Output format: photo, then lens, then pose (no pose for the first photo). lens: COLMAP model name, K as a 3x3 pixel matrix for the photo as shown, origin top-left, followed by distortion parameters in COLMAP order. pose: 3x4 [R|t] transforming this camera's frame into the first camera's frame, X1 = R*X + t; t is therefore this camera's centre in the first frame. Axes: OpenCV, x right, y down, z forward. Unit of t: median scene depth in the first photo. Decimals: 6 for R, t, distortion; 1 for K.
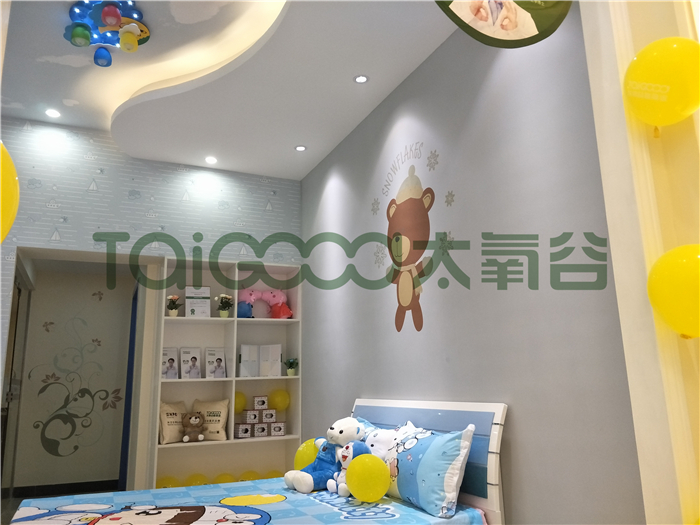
lens RADIAL K [[561.6, 0, 347.2], [0, 561.6, 260.5], [0, 0, 1]] dist [0.000606, -0.000755]
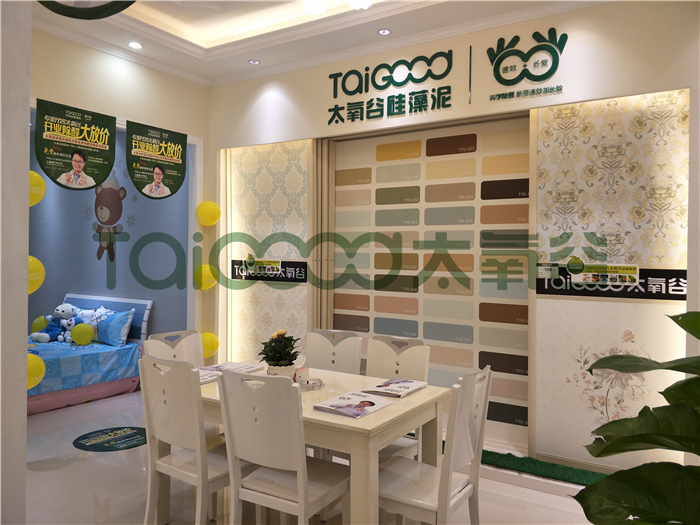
lens RADIAL K [[561.6, 0, 347.2], [0, 561.6, 260.5], [0, 0, 1]] dist [0.000606, -0.000755]
pose [[0.838034, 0.035190, 0.544482, -0.269272], [-0.159977, 0.969907, 0.183543, -0.398032], [-0.521638, -0.240920, 0.818444, -1.102349]]
